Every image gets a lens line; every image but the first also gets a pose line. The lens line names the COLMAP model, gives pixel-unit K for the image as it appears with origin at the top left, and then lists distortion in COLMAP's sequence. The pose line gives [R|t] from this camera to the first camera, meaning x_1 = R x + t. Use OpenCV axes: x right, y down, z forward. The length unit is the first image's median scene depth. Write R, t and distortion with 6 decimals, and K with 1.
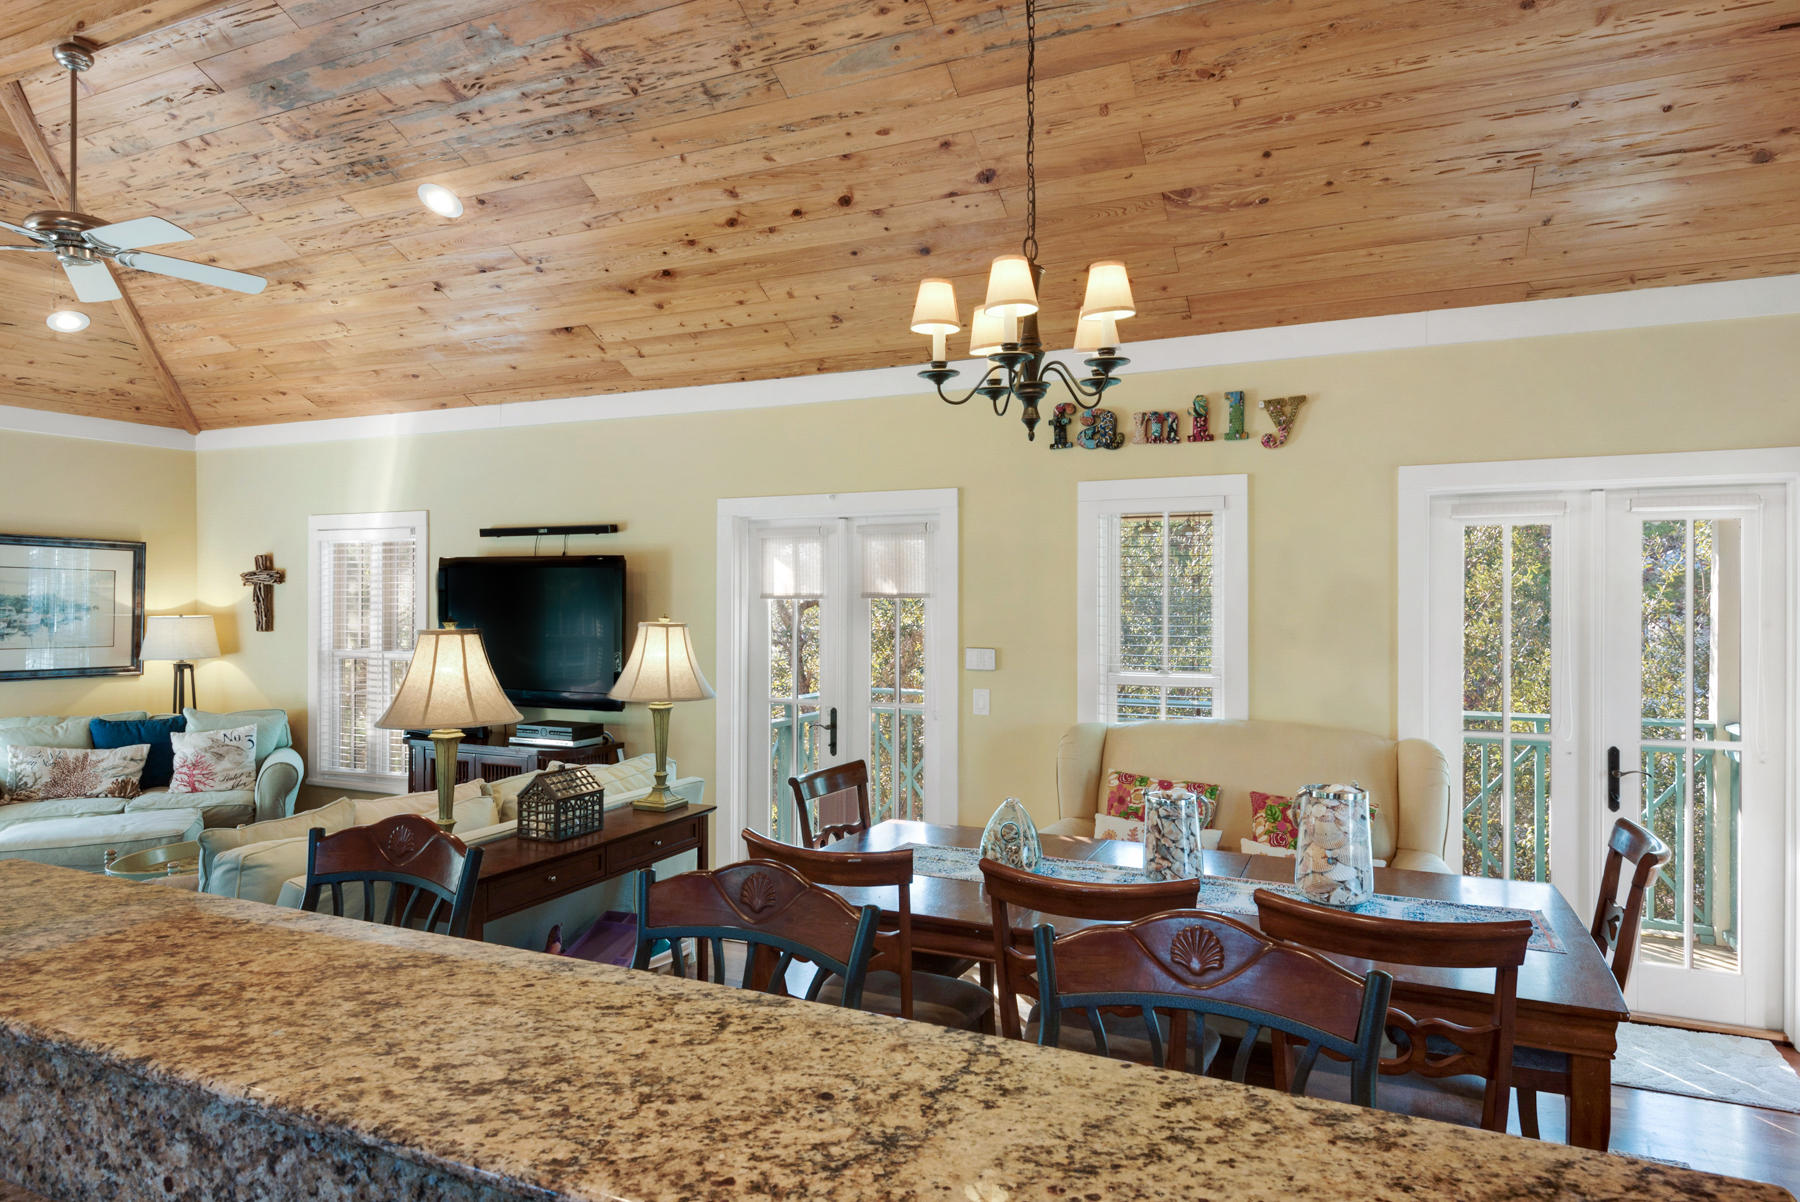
lens RADIAL K [[1027.1, 0, 924.3], [0, 1027.1, 585.7], [0, 0, 1]] dist [0.029051, -0.014414]
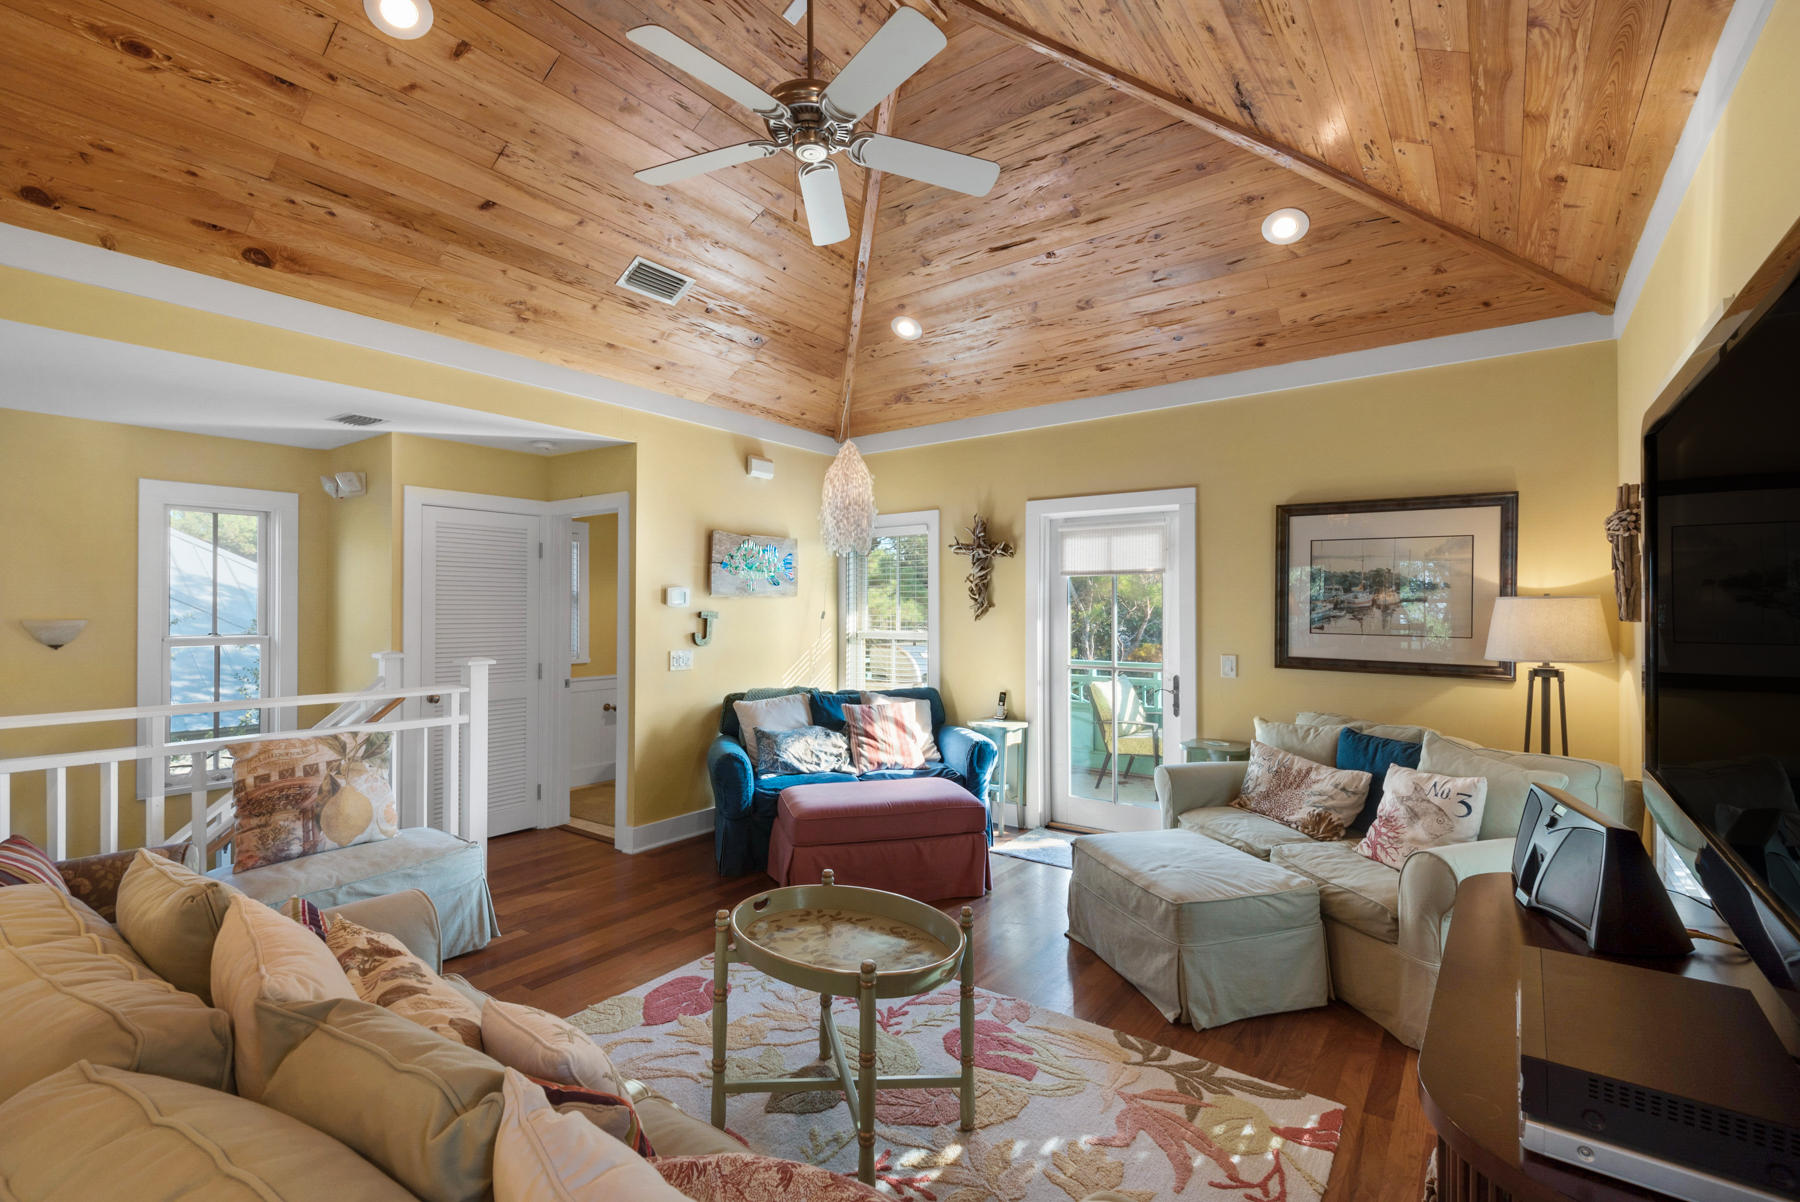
lens RADIAL K [[823.8, 0, 887.6], [0, 823.8, 601.1], [0, 0, 1]] dist [0.016527, -0.009496]
pose [[-0.248943, -0.011532, -0.968449, -0.158432], [0.009026, 0.999858, -0.014227, 0.053026], [0.968476, -0.012283, -0.248804, 1.074110]]
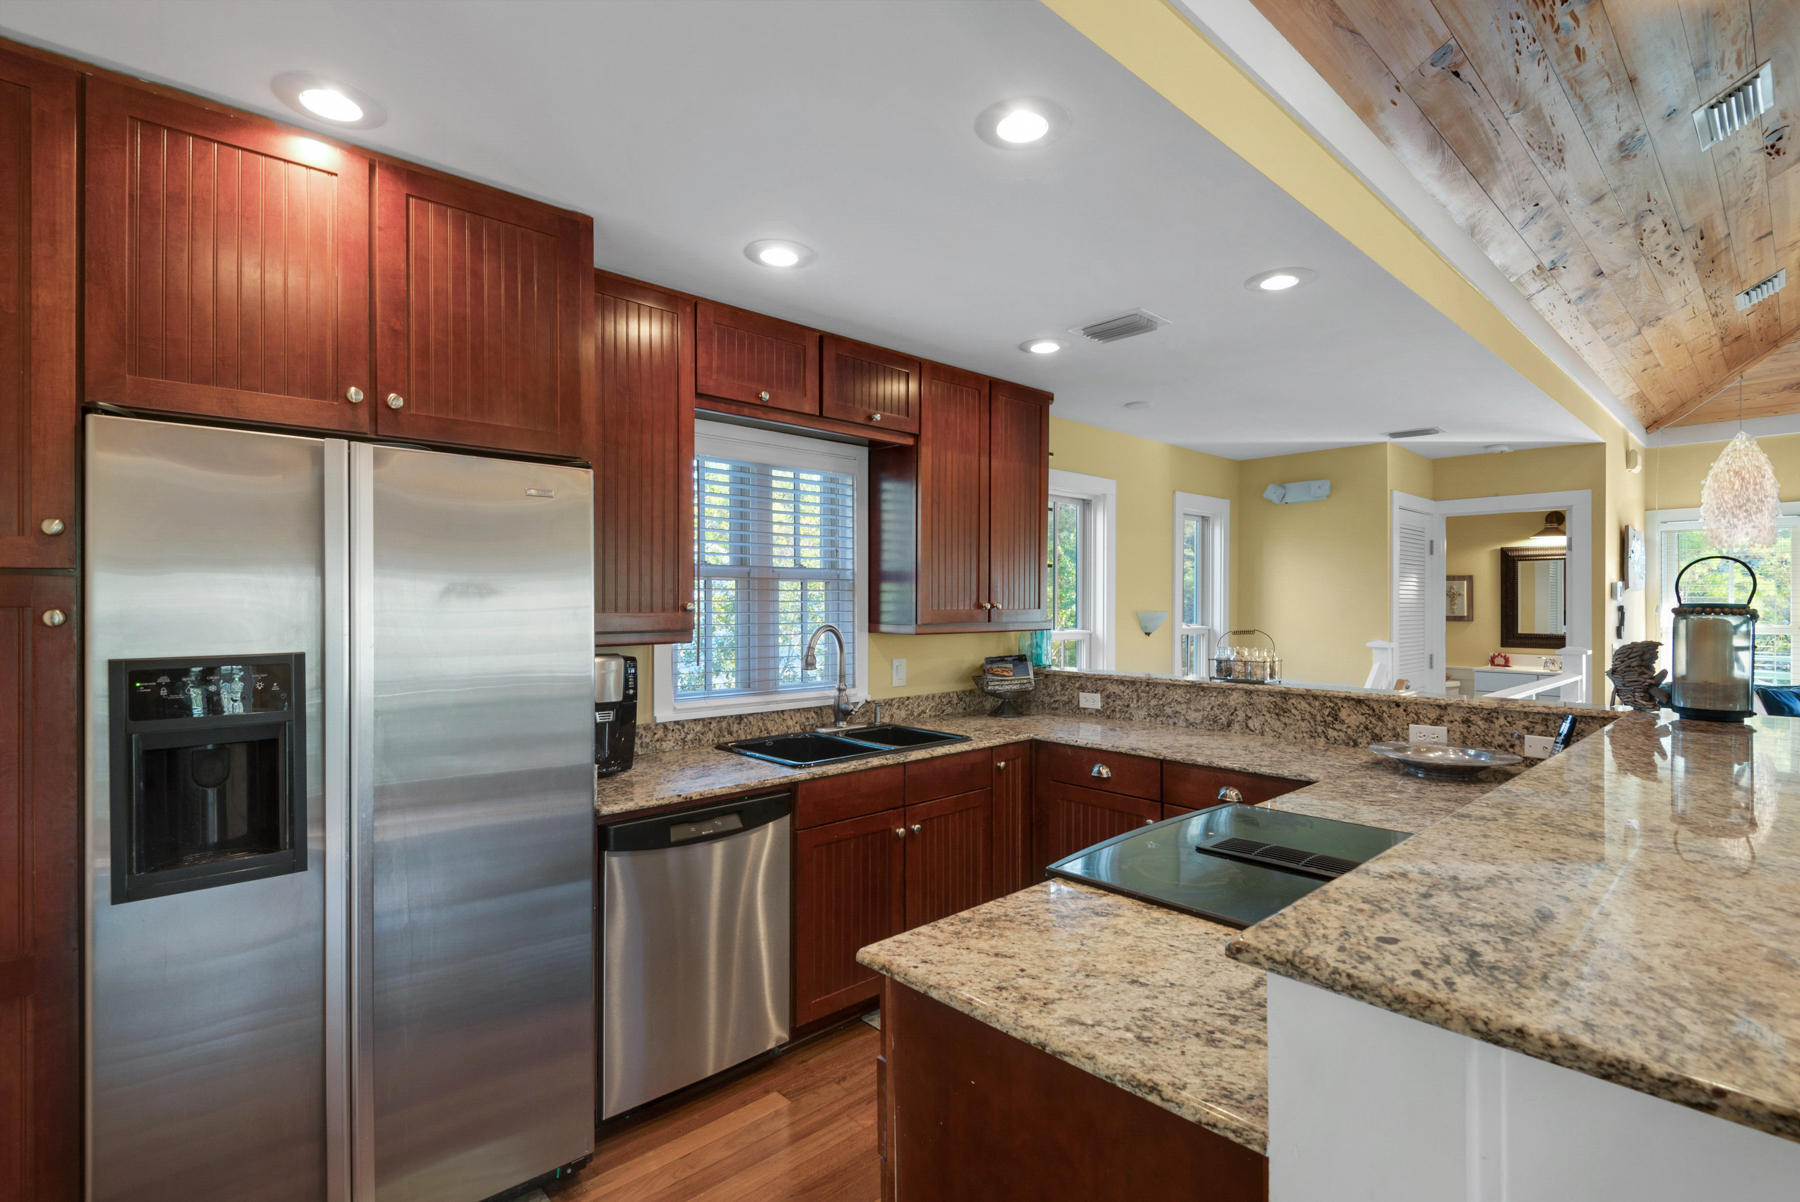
lens RADIAL K [[843.4, 0, 872.2], [0, 843.4, 603.3], [0, 0, 1]] dist [0.000540, -0.004855]
pose [[-0.424886, 0.000740, -0.905246, 0.330894], [0.009979, 0.999943, -0.003866, 0.041325], [0.905192, -0.010676, -0.424869, 0.096070]]
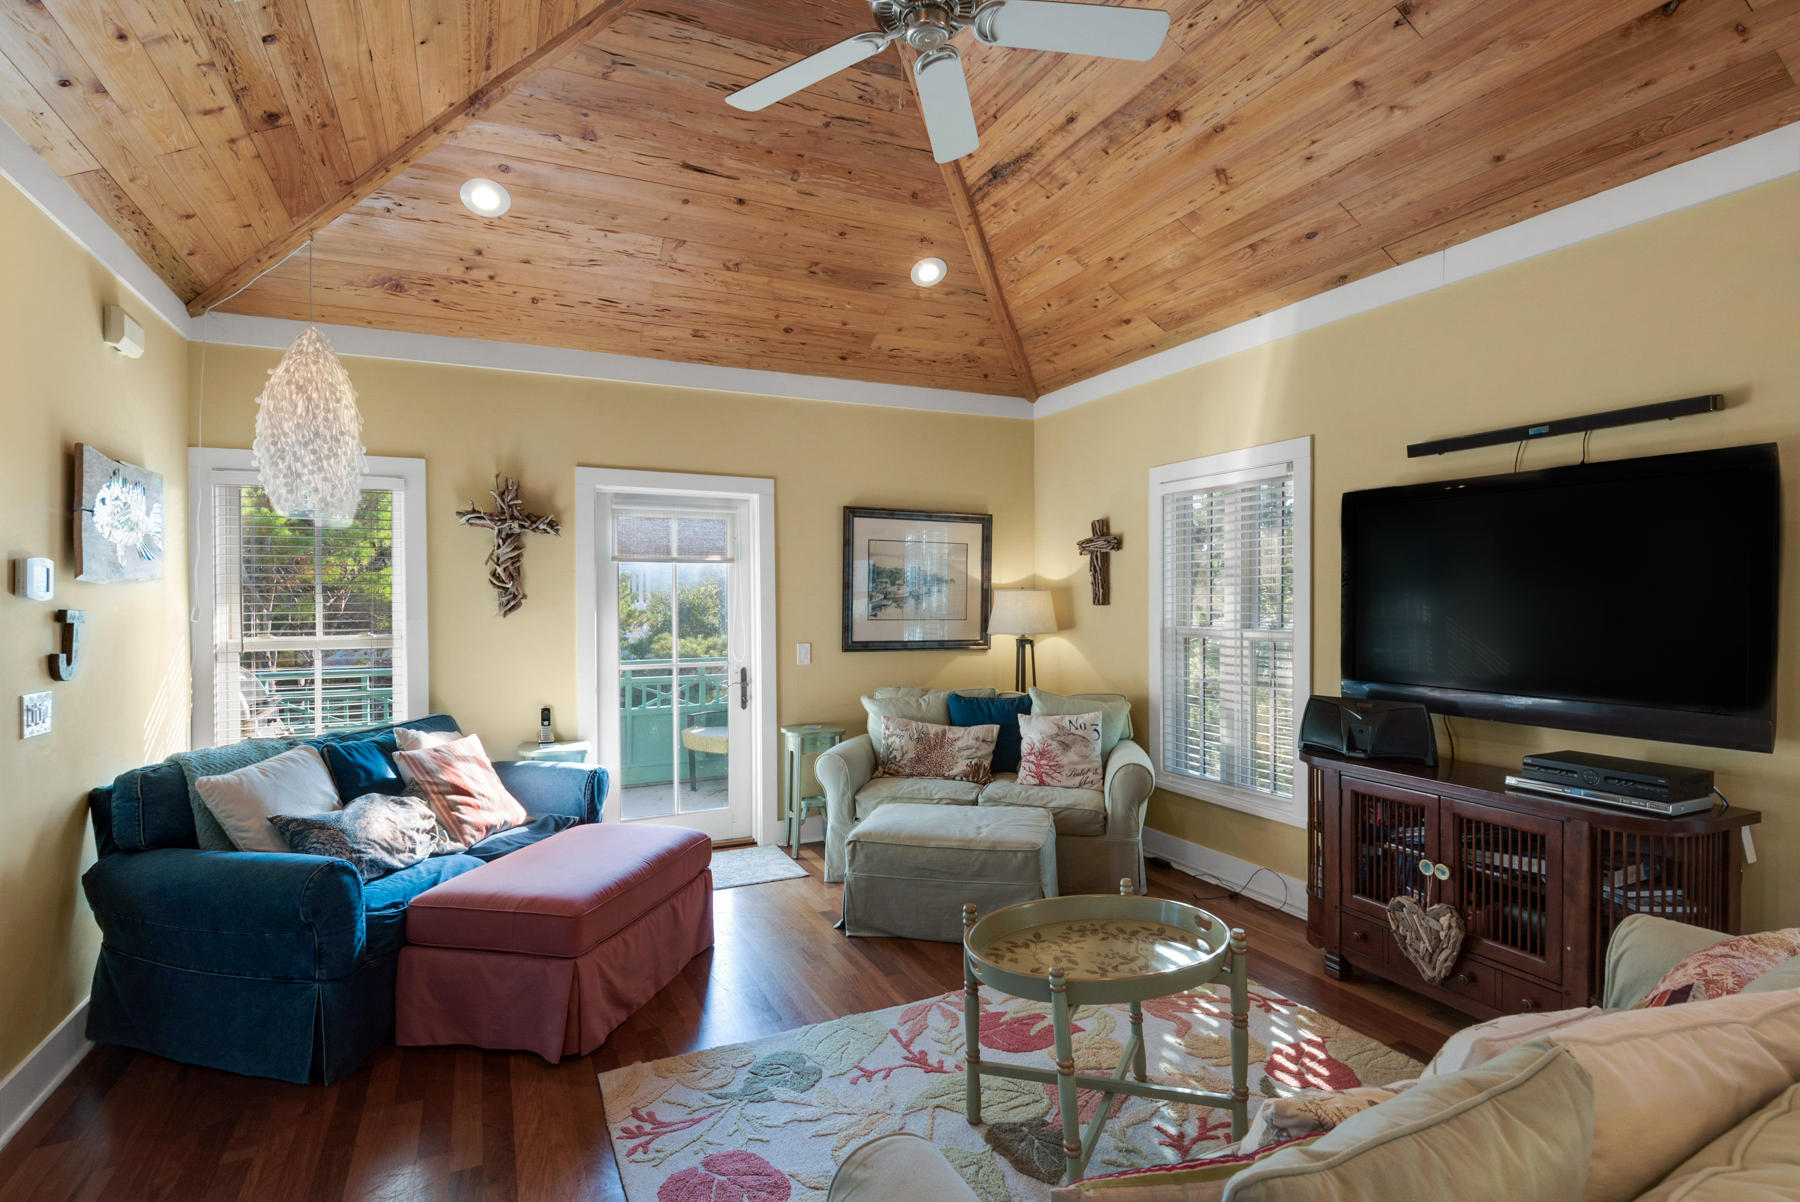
lens RADIAL K [[877.9, 0, 893.4], [0, 877.9, 609.9], [0, 0, 1]] dist [0.010886, -0.001211]
pose [[0.742868, 0.005470, -0.669415, -0.390708], [0.013305, 0.999648, 0.022934, 0.041401], [0.669306, -0.025944, 0.742534, 0.476715]]
